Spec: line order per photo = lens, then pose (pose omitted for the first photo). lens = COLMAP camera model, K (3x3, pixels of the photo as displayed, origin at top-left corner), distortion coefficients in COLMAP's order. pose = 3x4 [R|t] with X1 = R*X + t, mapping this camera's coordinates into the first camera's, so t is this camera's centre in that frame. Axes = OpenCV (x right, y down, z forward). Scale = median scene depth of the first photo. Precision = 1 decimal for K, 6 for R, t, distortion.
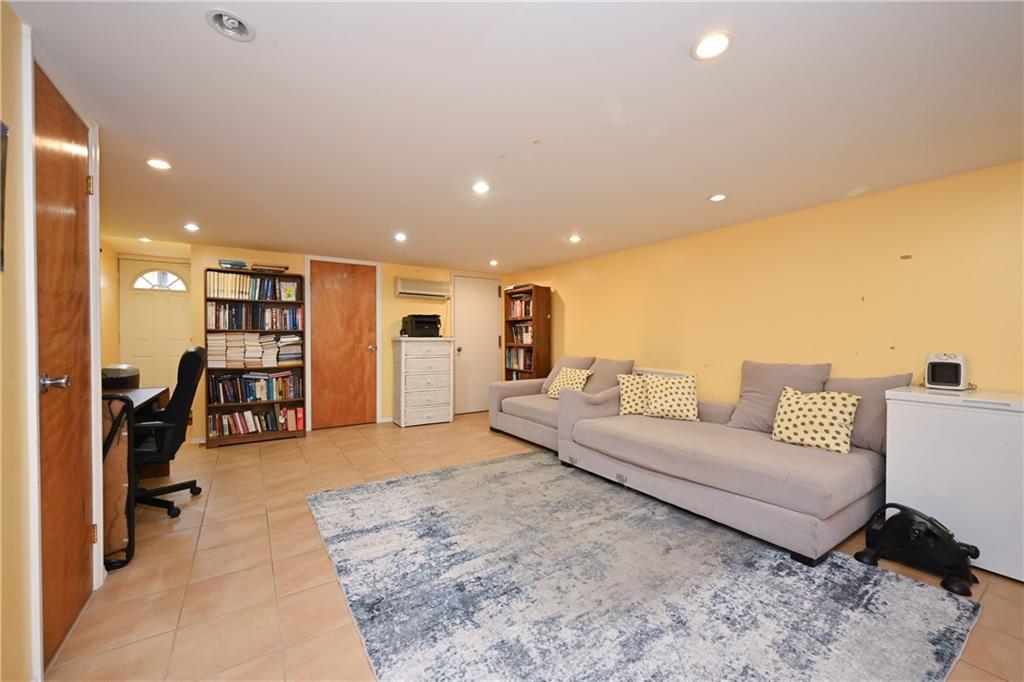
lens RADIAL K [[400.2, 0, 512.0], [0, 400.2, 341.0], [0, 0, 1]] dist [0.000204, 0.000033]
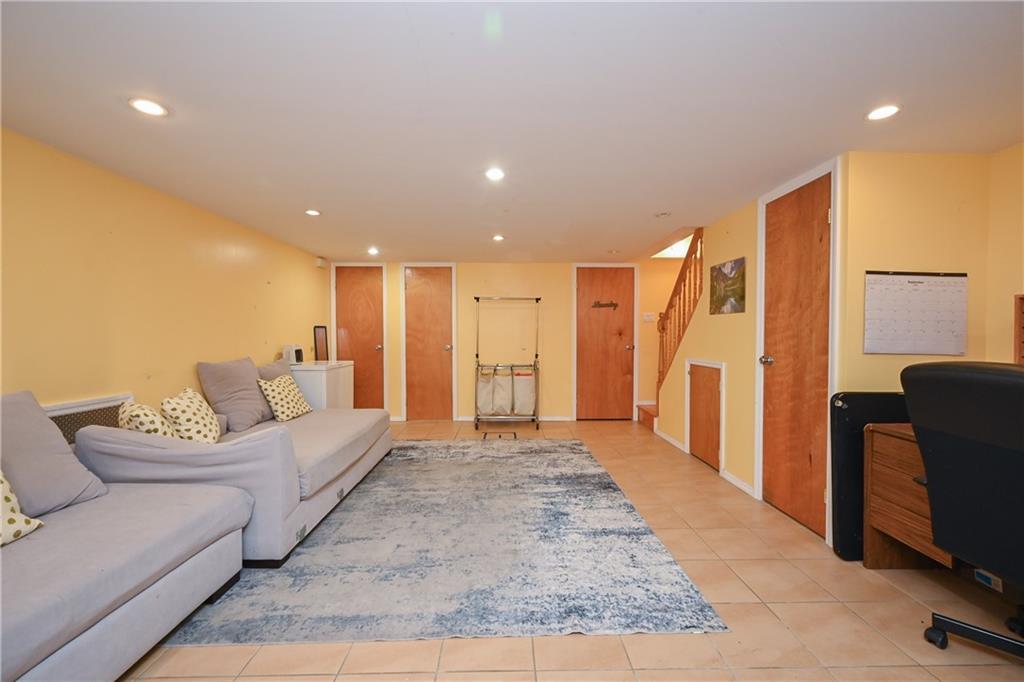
lens RADIAL K [[400.2, 0, 512.0], [0, 400.2, 341.0], [0, 0, 1]] dist [0.000204, 0.000033]
pose [[-0.843100, -0.012053, 0.537622, -0.679685], [0.001340, 0.999699, 0.024514, -0.026814], [-0.537755, 0.021388, -0.842830, 1.974331]]
